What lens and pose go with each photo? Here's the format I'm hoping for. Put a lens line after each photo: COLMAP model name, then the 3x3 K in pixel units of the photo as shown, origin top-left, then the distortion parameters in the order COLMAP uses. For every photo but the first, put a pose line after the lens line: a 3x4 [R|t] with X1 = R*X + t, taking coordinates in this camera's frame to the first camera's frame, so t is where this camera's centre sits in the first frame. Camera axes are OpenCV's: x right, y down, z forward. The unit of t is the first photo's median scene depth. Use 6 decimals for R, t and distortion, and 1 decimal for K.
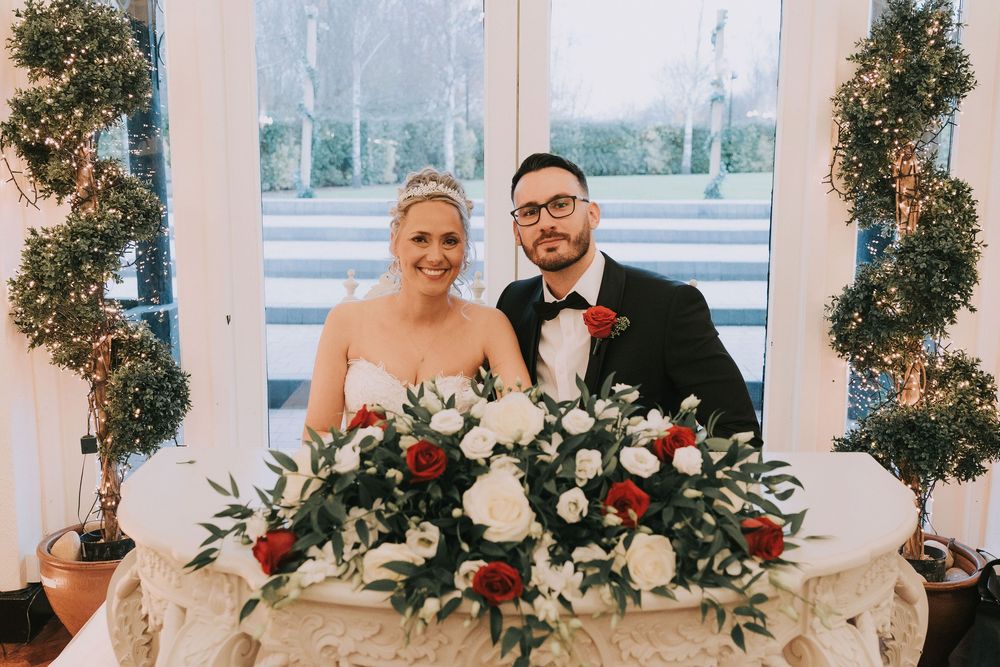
lens RADIAL K [[1041.4, 0, 500.0], [0, 1041.4, 333.5], [0, 0, 1]] dist [0.003982, 0.008333]
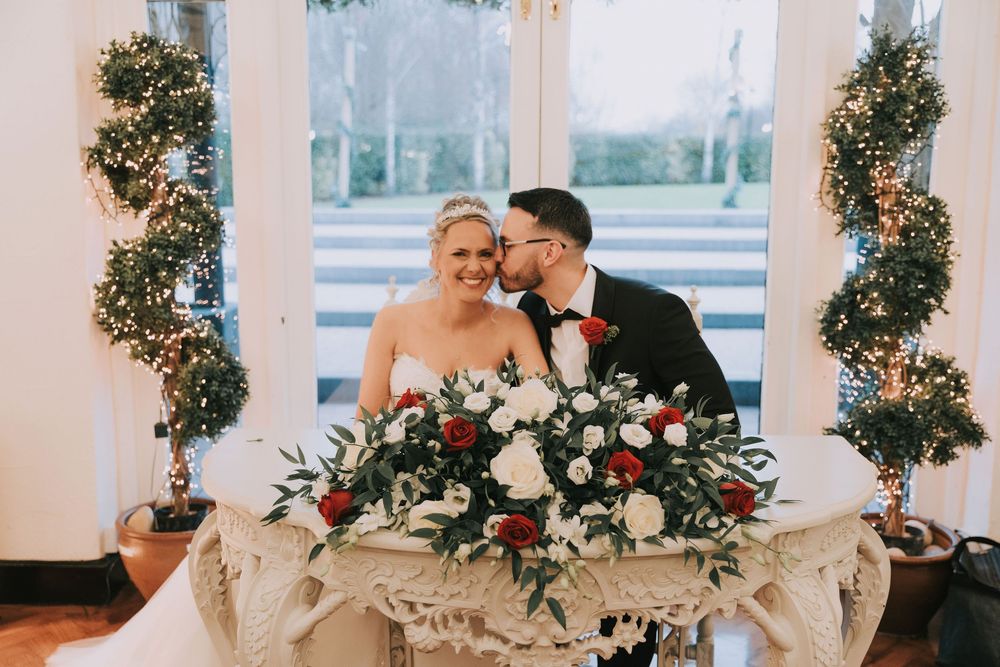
lens RADIAL K [[1011.0, 0, 500.0], [0, 1011.0, 333.5], [0, 0, 1]] dist [0.015798, 0.008398]
pose [[0.999626, 0.002544, -0.027228, 0.004282], [-0.002661, 0.999987, -0.004257, 0.005470], [0.027217, 0.004328, 0.999620, -0.100587]]
